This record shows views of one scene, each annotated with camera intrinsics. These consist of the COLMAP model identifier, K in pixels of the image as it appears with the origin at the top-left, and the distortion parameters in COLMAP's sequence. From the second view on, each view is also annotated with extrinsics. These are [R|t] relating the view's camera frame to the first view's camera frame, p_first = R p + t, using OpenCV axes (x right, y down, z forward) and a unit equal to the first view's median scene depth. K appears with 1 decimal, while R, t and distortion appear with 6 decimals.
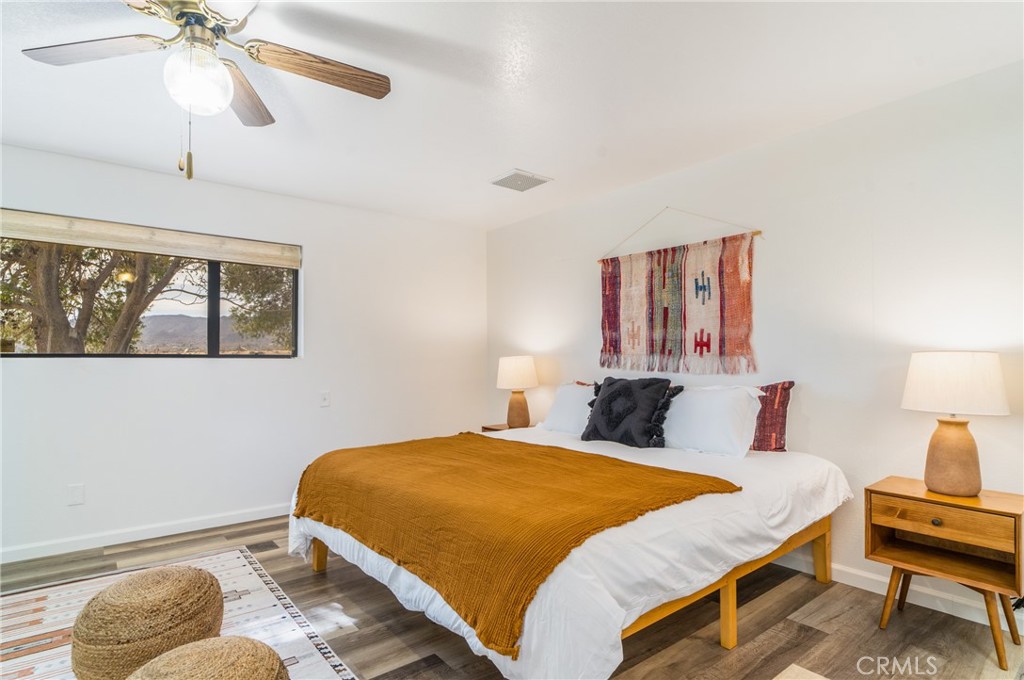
lens RADIAL K [[544.4, 0, 511.3], [0, 544.4, 346.2], [0, 0, 1]] dist [-0.003683, 0.002844]
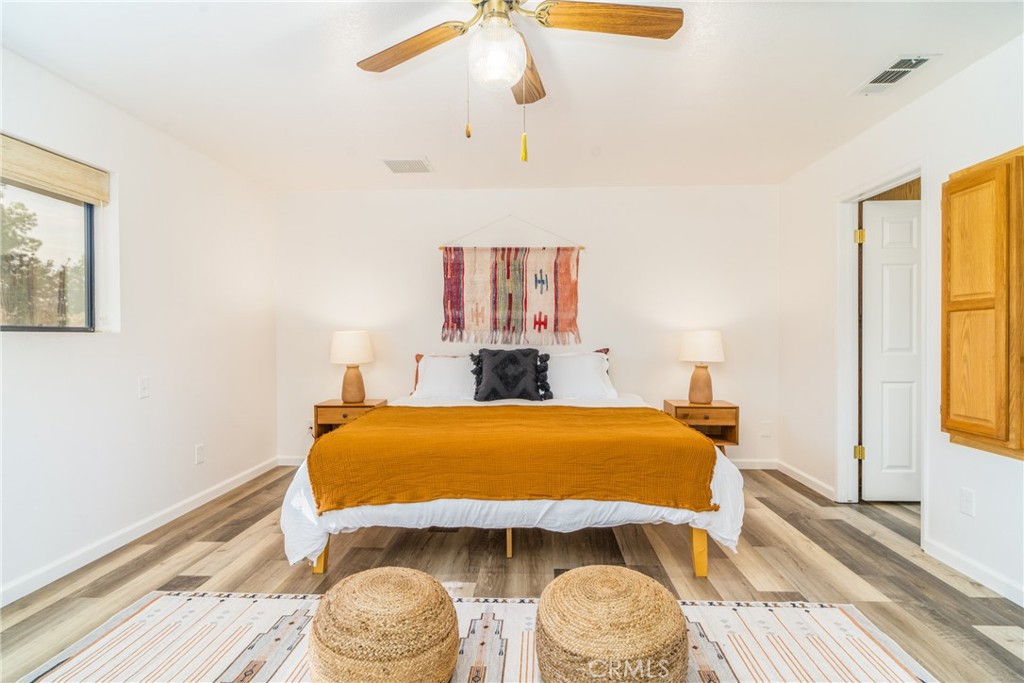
lens RADIAL K [[544.4, 0, 513.3], [0, 544.4, 337.4], [0, 0, 1]] dist [-0.003683, 0.002844]
pose [[0.642794, -0.004210, 0.766027, -0.707174], [-0.018652, 0.999602, 0.021145, 0.004341], [-0.765812, -0.027880, 0.642460, 0.170713]]
